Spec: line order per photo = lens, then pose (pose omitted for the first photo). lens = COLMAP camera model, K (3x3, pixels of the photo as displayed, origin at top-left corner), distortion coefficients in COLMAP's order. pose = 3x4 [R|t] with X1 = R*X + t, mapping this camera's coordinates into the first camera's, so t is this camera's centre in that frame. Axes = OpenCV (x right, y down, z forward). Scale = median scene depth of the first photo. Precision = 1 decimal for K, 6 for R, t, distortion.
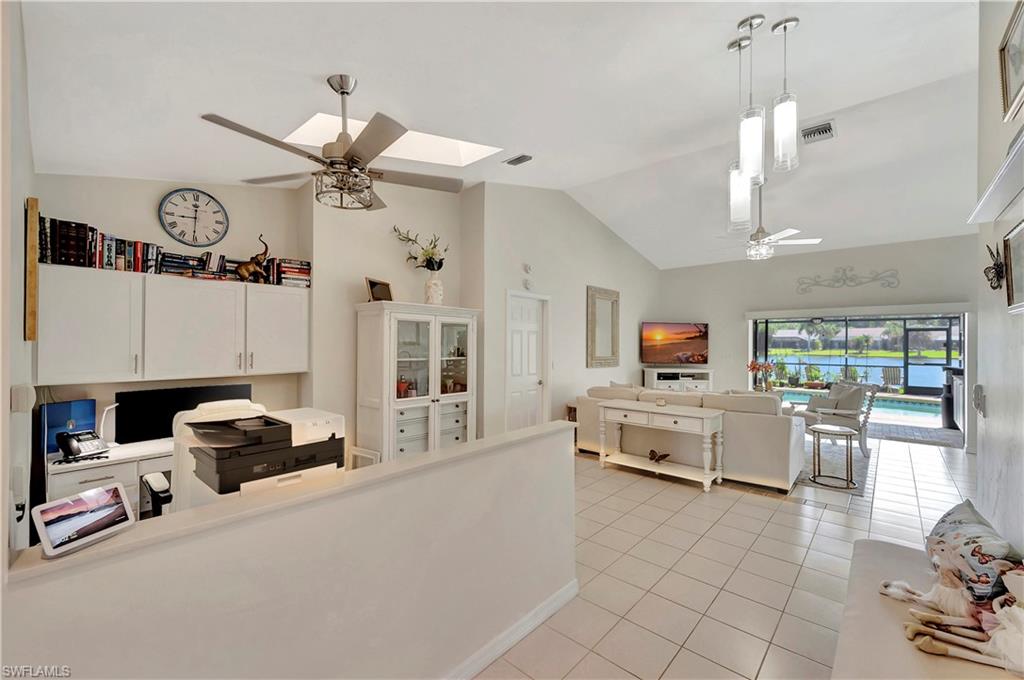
lens RADIAL K [[424.0, 0, 529.6], [0, 424.0, 341.8], [0, 0, 1]] dist [0.000517, -0.000028]
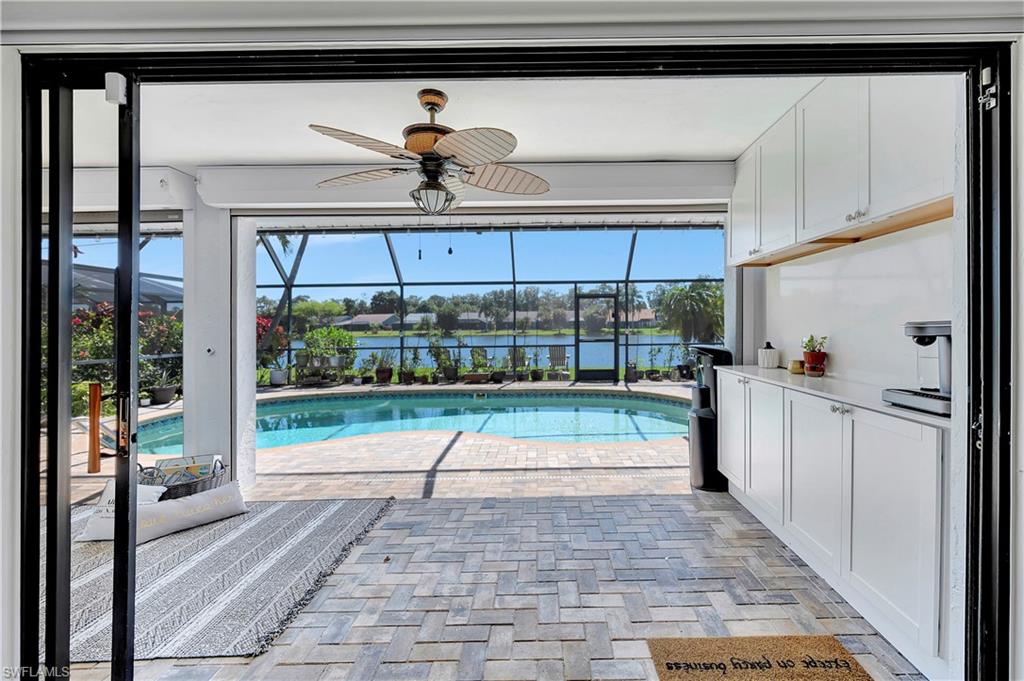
lens RADIAL K [[424.0, 0, 529.6], [0, 424.0, 342.3], [0, 0, 1]] dist [0.000517, -0.000028]
pose [[0.777825, -0.037806, 0.627342, 0.664822], [0.013371, 0.998959, 0.043623, 0.037801], [-0.628338, -0.025543, 0.777521, 0.894598]]
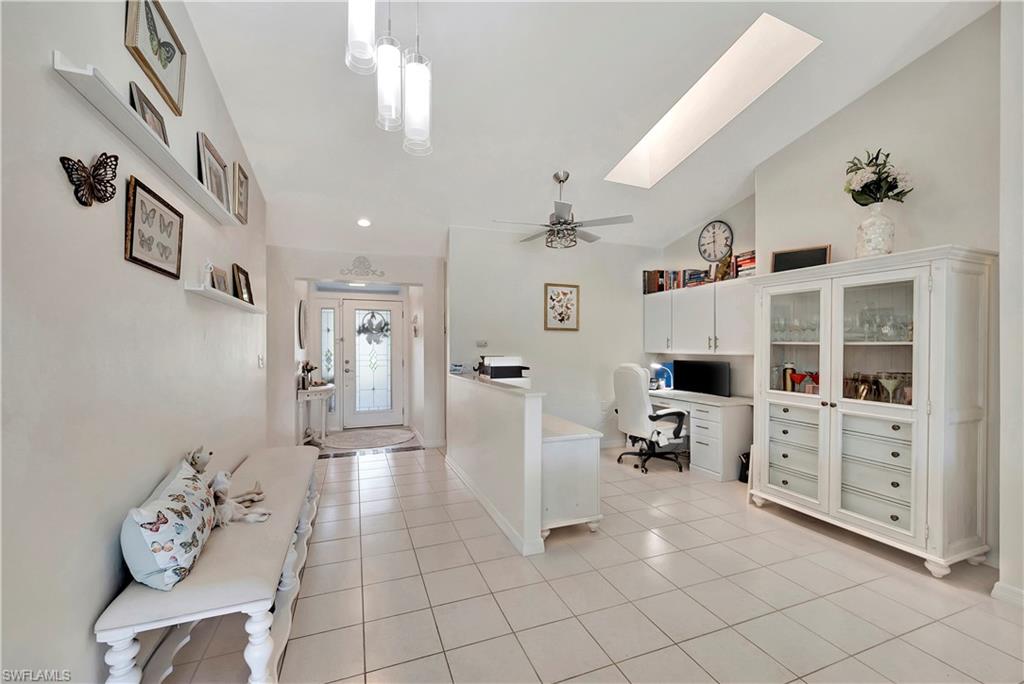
lens RADIAL K [[414.6, 0, 513.0], [0, 414.6, 343.4], [0, 0, 1]] dist [0.000827, 0.000018]
pose [[-0.473477, -0.007662, -0.880773, 0.383348], [0.000620, 0.999959, -0.009032, 0.030006], [0.880806, -0.004823, -0.473453, 0.555606]]
